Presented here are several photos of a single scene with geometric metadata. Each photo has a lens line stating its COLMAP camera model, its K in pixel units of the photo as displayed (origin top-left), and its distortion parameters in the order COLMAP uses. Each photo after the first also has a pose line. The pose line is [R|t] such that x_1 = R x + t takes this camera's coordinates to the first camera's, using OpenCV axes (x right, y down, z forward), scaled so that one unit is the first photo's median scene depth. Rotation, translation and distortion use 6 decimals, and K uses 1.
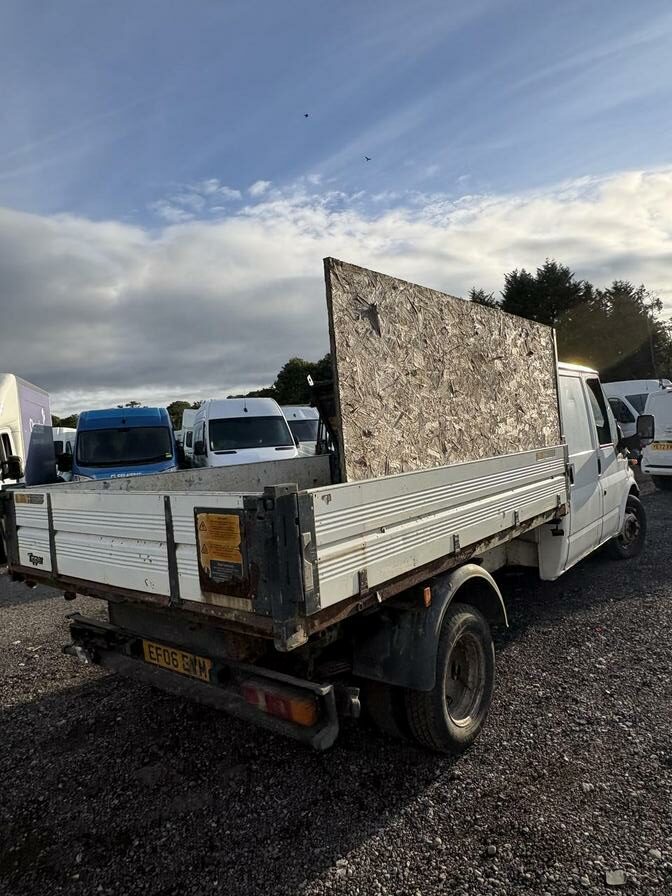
lens RADIAL K [[572.7, 0, 336.9], [0, 572.7, 449.4], [0, 0, 1]] dist [-0.003861, 0.004849]
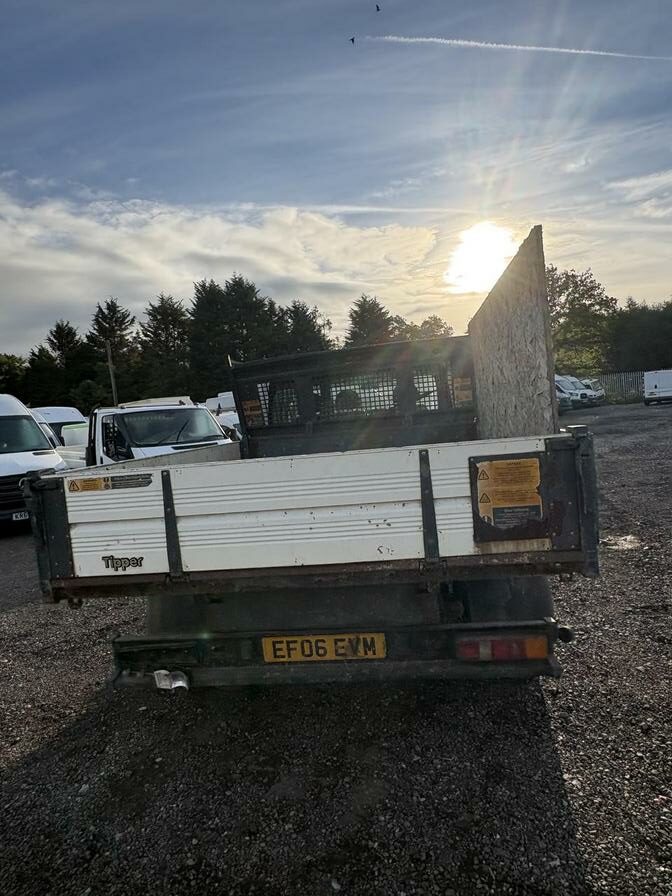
lens RADIAL K [[572.7, 0, 338.0], [0, 572.7, 448.7], [0, 0, 1]] dist [-0.003861, 0.004849]
pose [[0.851070, -0.034001, 0.523950, -0.645203], [0.042632, 0.999081, -0.004413, 0.055357], [-0.523318, 0.026093, 0.851738, 0.194961]]
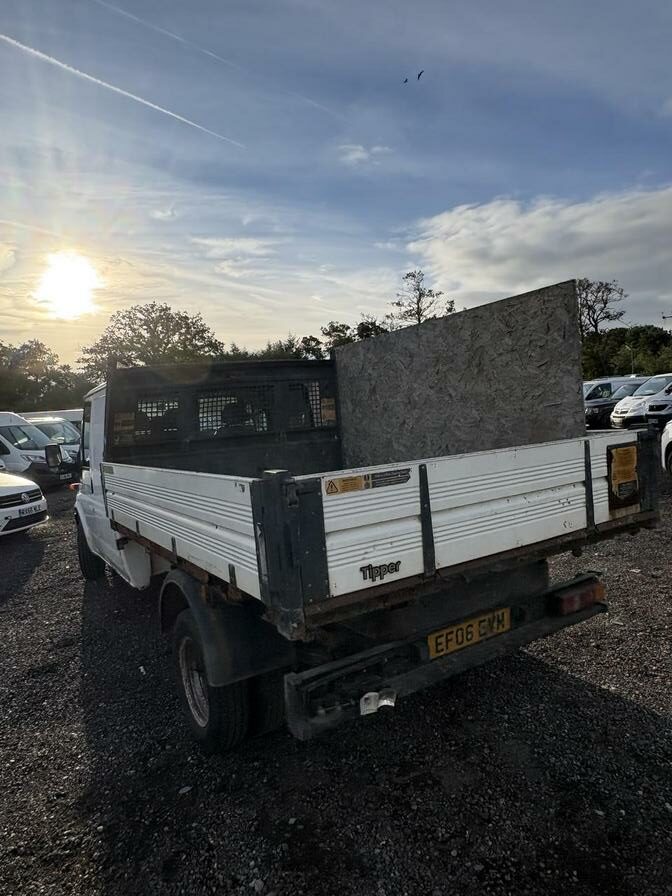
lens RADIAL K [[572.7, 0, 340.8], [0, 572.7, 454.5], [0, 0, 1]] dist [-0.003861, 0.004849]
pose [[0.327090, -0.016445, 0.944850, -1.122280], [0.083487, 0.996442, -0.011559, 0.057983], [-0.941298, 0.082663, 0.327299, 0.776917]]
